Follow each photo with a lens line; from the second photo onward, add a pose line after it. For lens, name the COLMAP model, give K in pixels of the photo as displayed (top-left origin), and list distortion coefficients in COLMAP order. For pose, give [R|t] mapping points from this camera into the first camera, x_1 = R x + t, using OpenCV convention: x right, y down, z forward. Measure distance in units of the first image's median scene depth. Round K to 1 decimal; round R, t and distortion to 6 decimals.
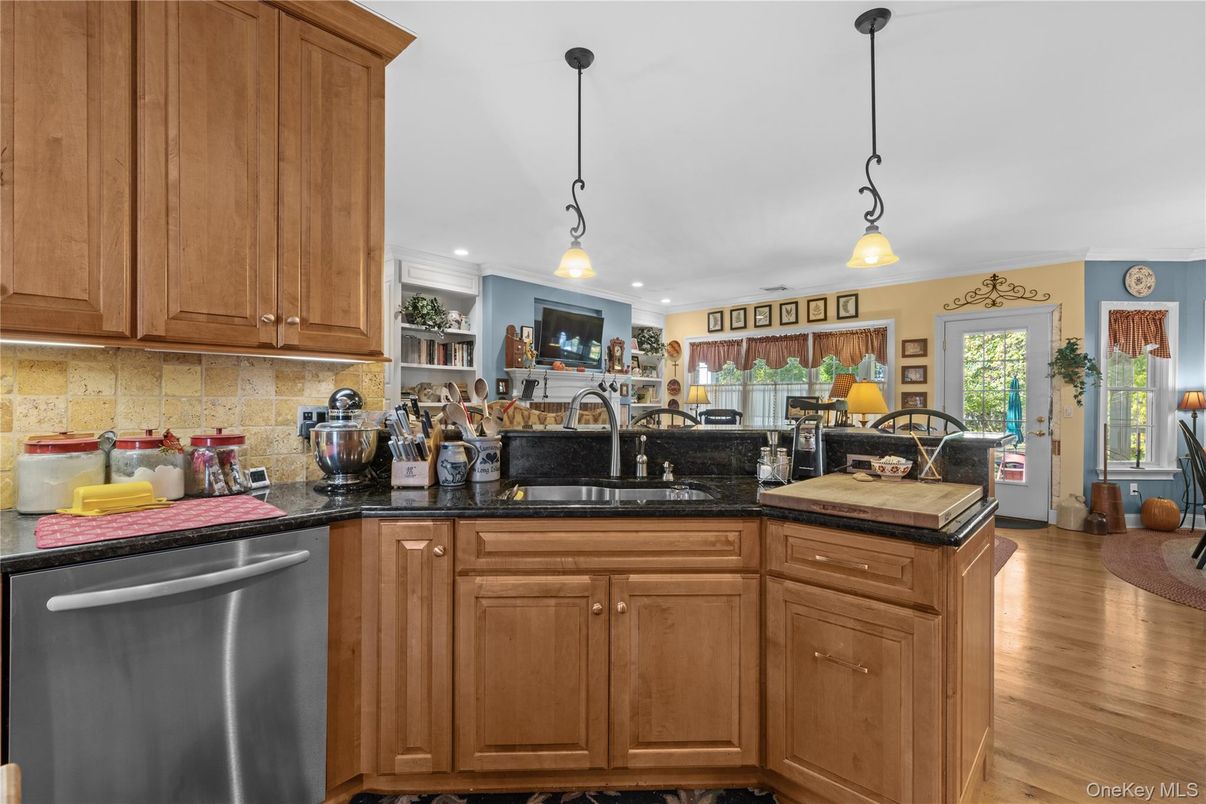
lens RADIAL K [[541.6, 0, 600.5], [0, 541.6, 400.2], [0, 0, 1]] dist [-0.002422, -0.000167]
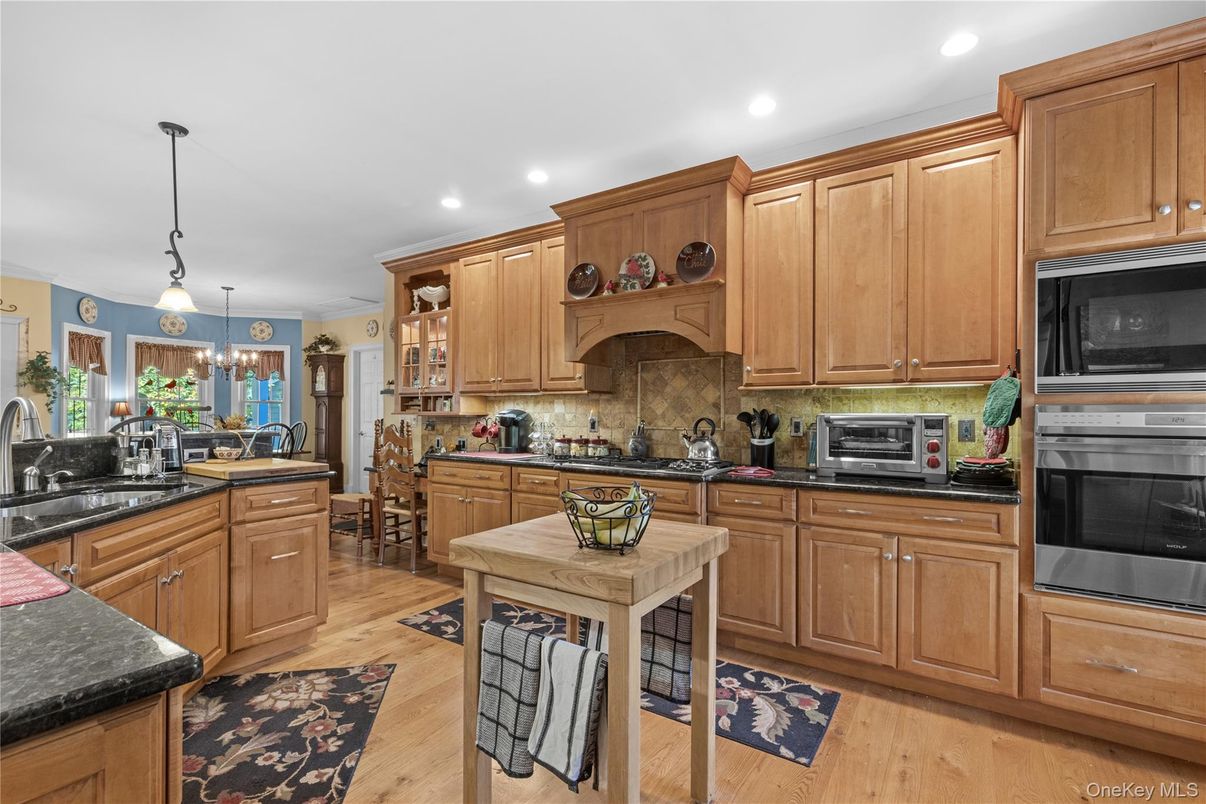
lens RADIAL K [[541.6, 0, 599.9], [0, 541.6, 409.2], [0, 0, 1]] dist [-0.002422, -0.000167]
pose [[-0.172740, 0.001851, 0.984966, -0.405507], [-0.006895, 0.999971, -0.003089, -0.002113], [-0.984943, -0.007325, -0.172722, 0.073051]]
